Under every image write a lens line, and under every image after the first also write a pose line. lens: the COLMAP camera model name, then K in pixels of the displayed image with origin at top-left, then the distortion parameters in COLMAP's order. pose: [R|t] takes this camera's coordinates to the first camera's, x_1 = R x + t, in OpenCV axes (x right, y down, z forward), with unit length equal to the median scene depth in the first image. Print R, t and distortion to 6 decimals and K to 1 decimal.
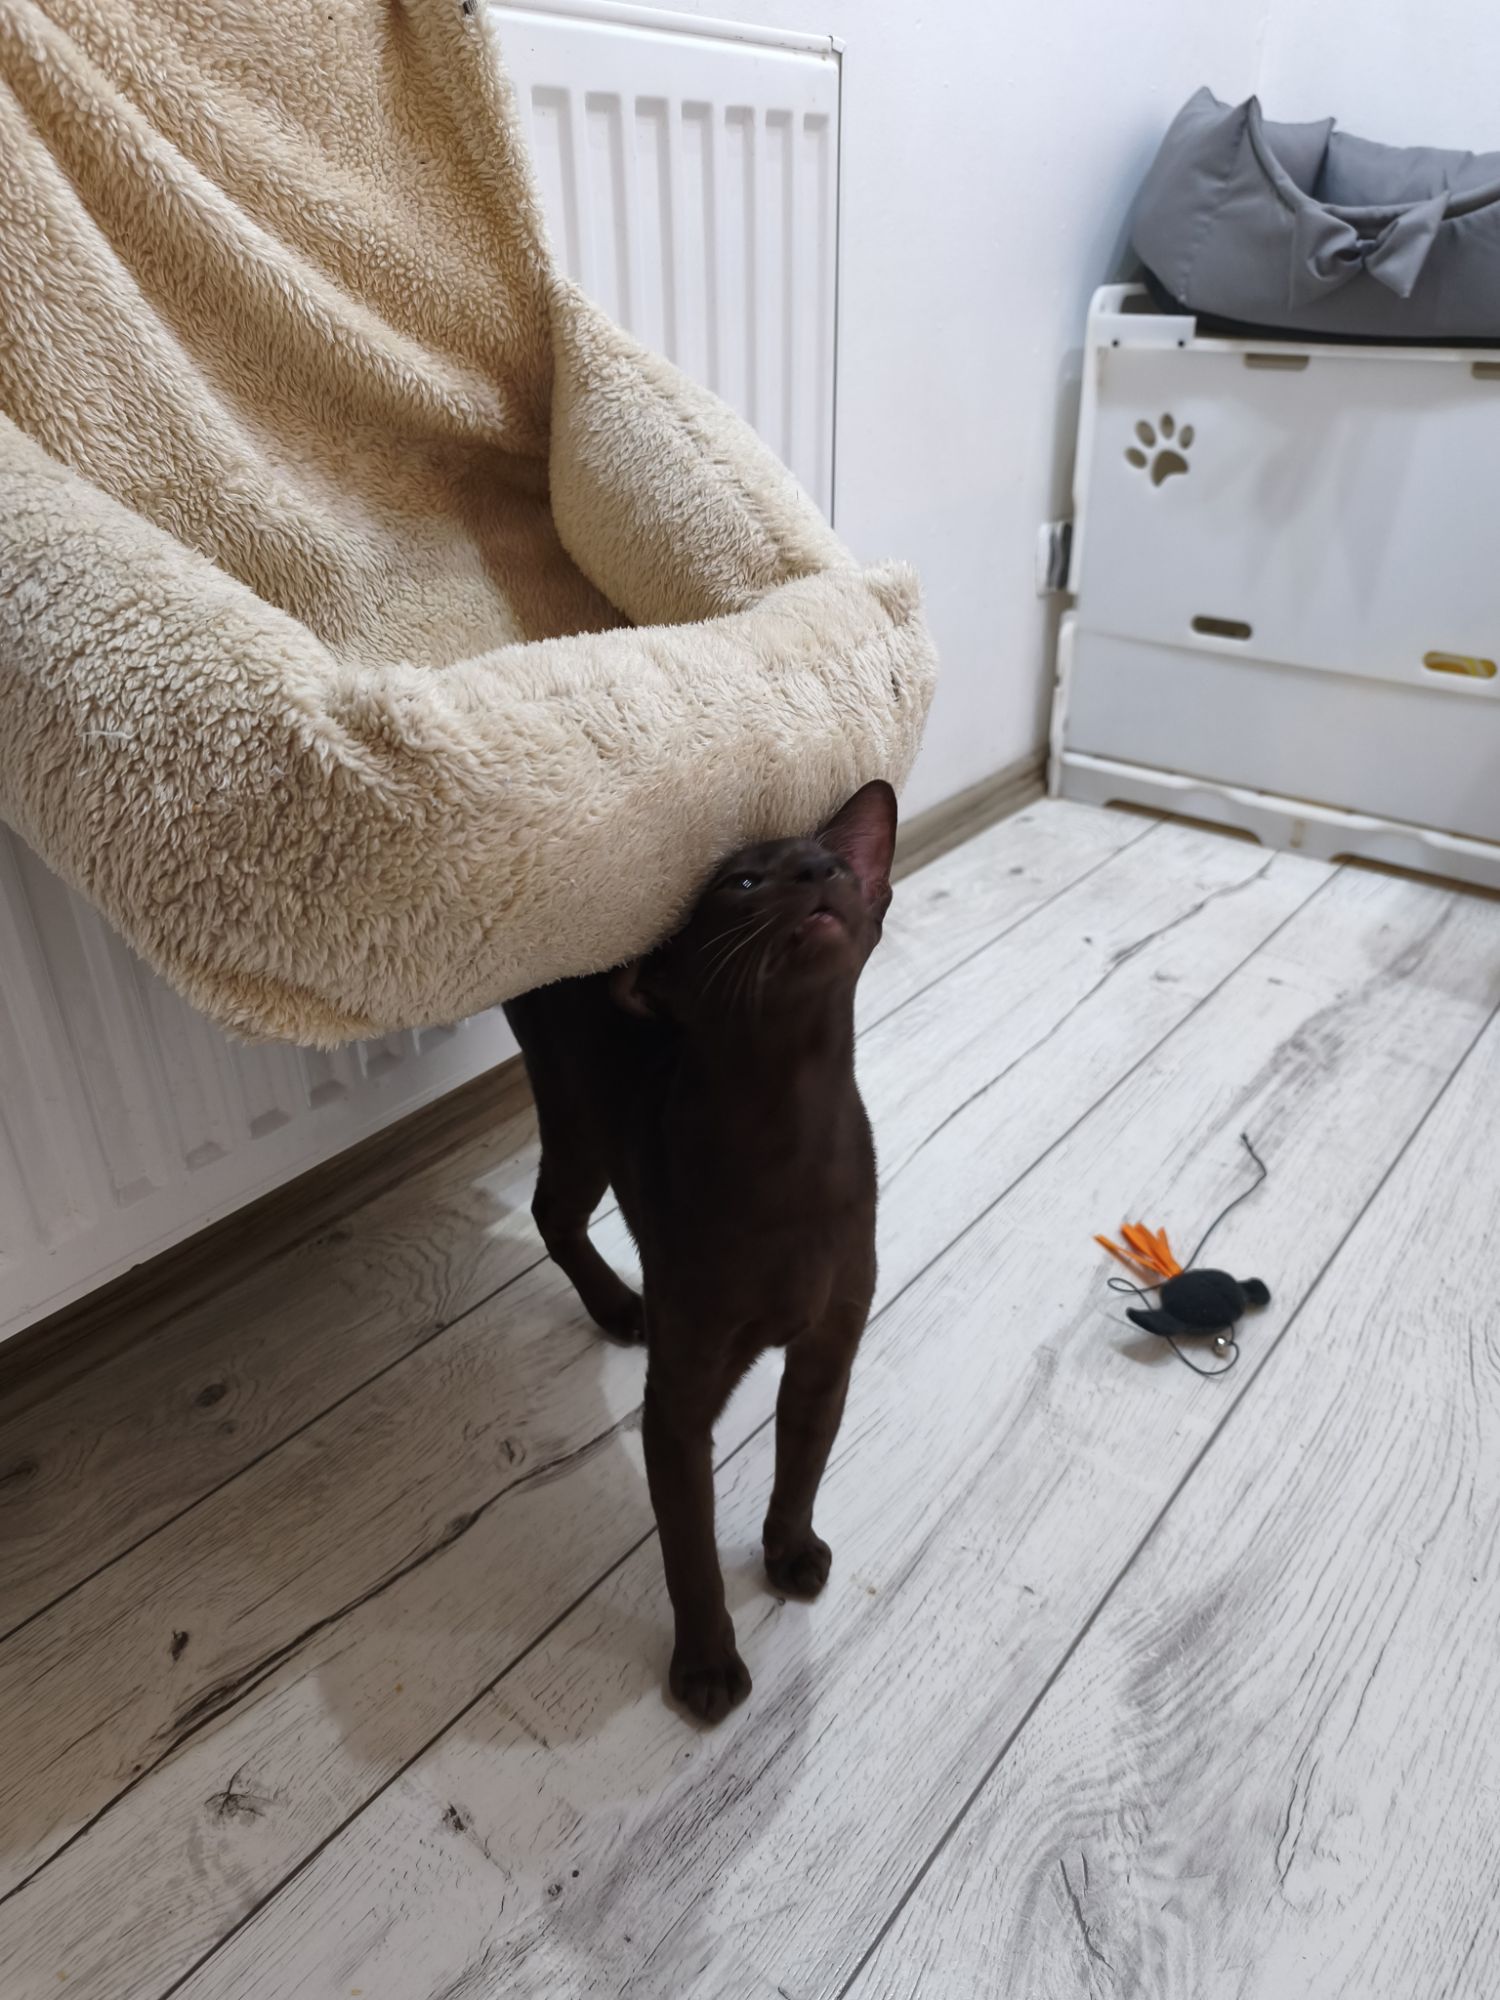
lens RADIAL K [[1382.2, 0, 709.1], [0, 1382.2, 1037.2], [0, 0, 1]] dist [-0.013171, -0.001985]
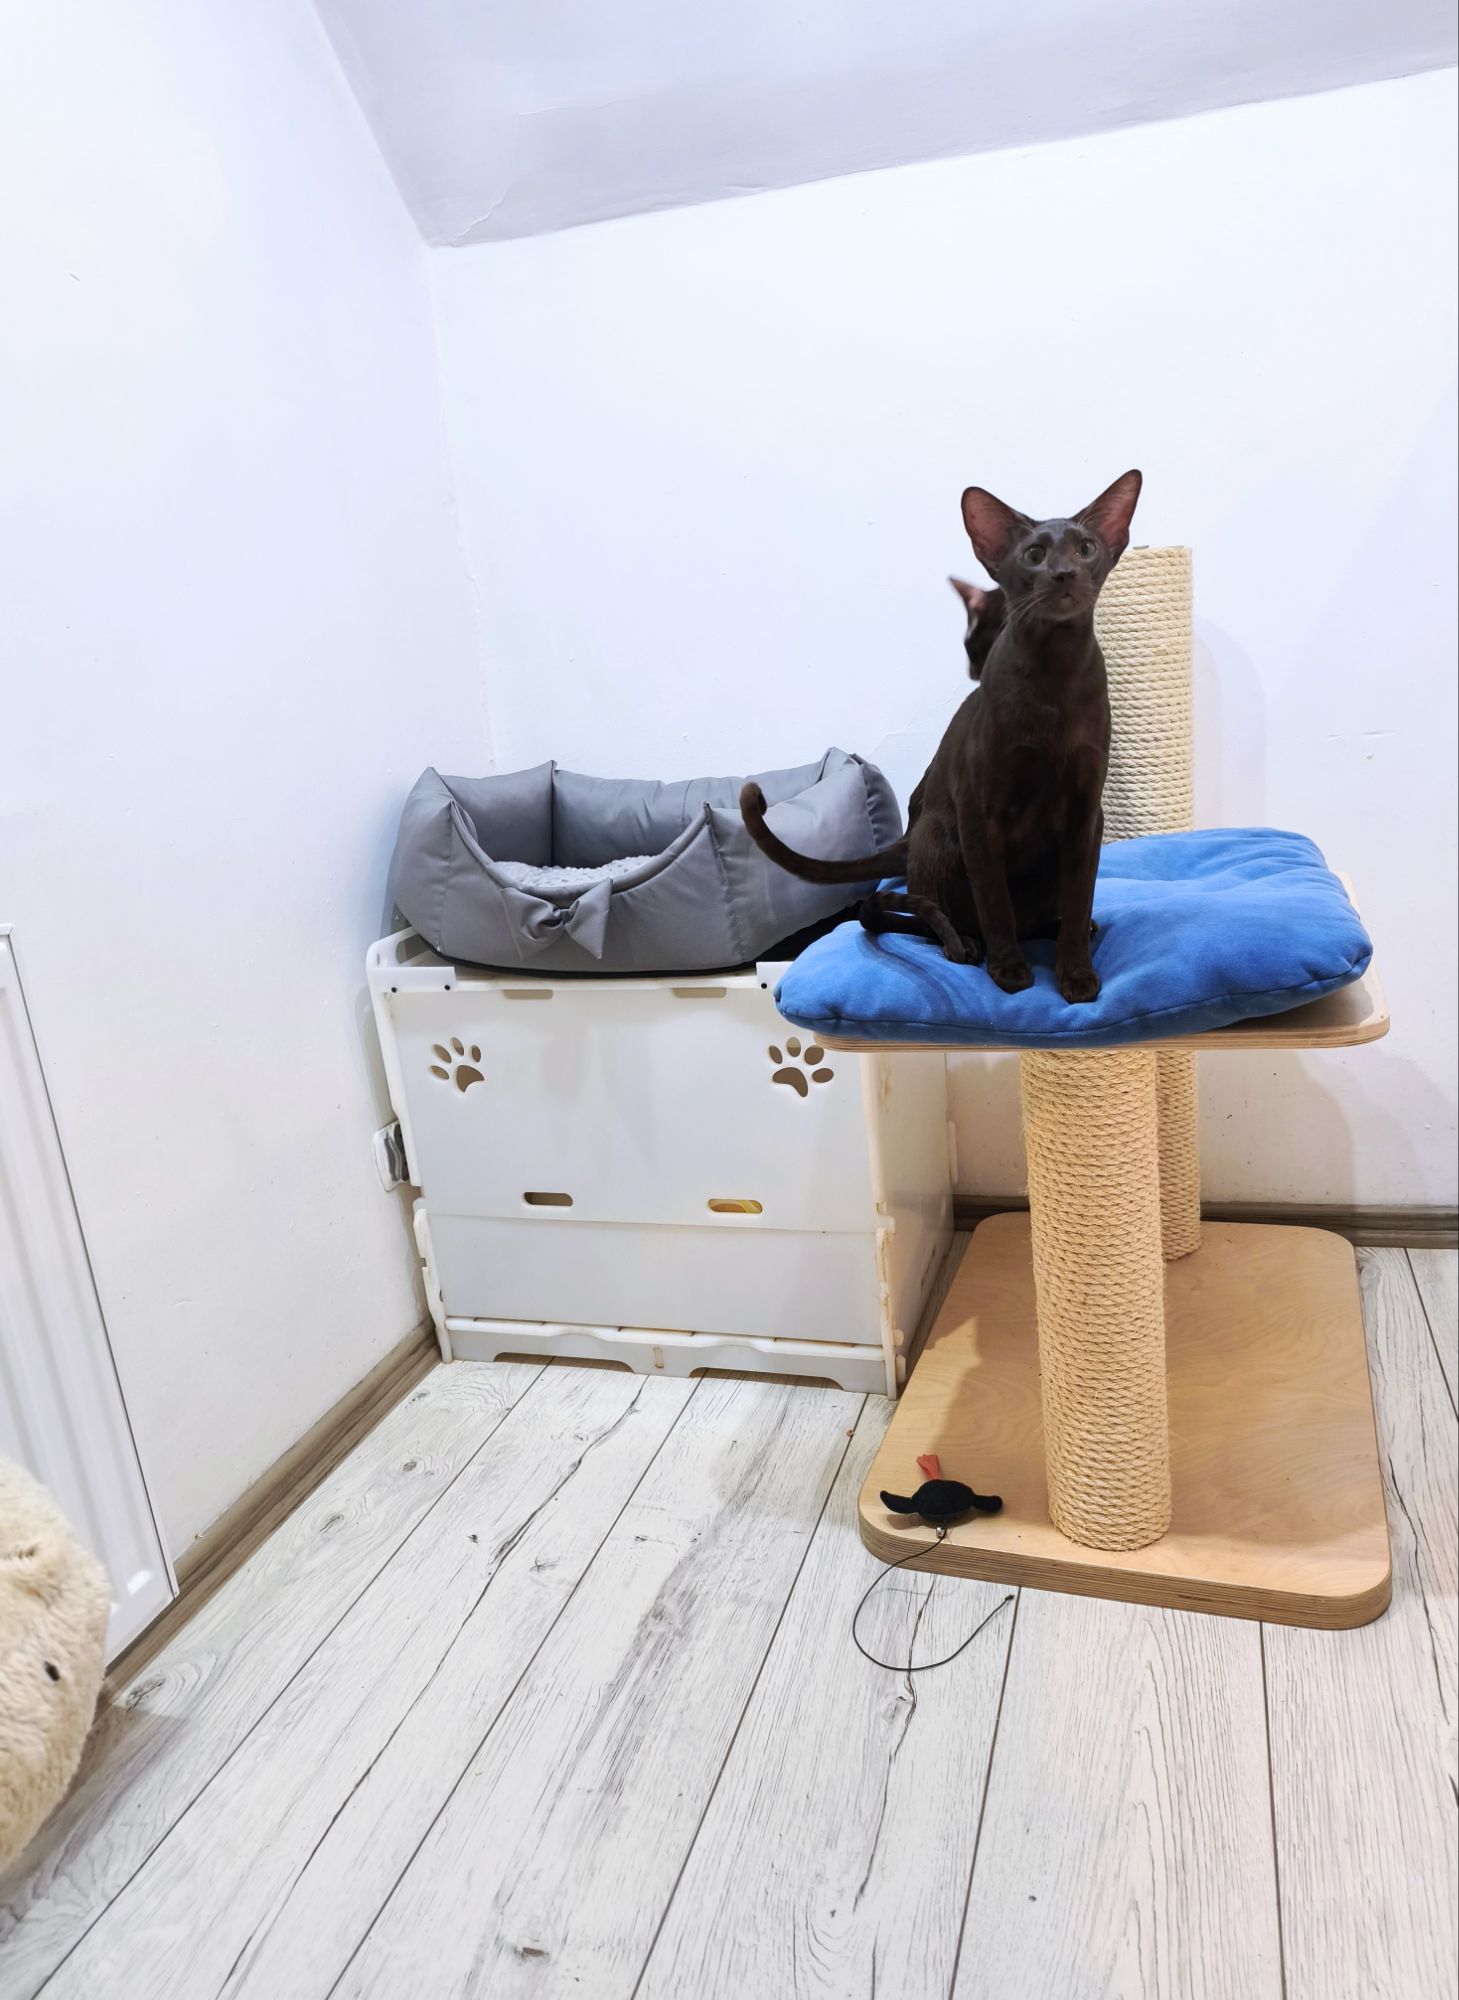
lens RADIAL K [[1415.8, 0, 773.5], [0, 1415.8, 1002.7], [0, 0, 1]] dist [0.009539, -0.020696]
pose [[0.912787, -0.164386, 0.373893, 0.226985], [0.263405, 0.936549, -0.231288, -0.221918], [-0.312149, 0.309602, 0.898170, -0.262494]]
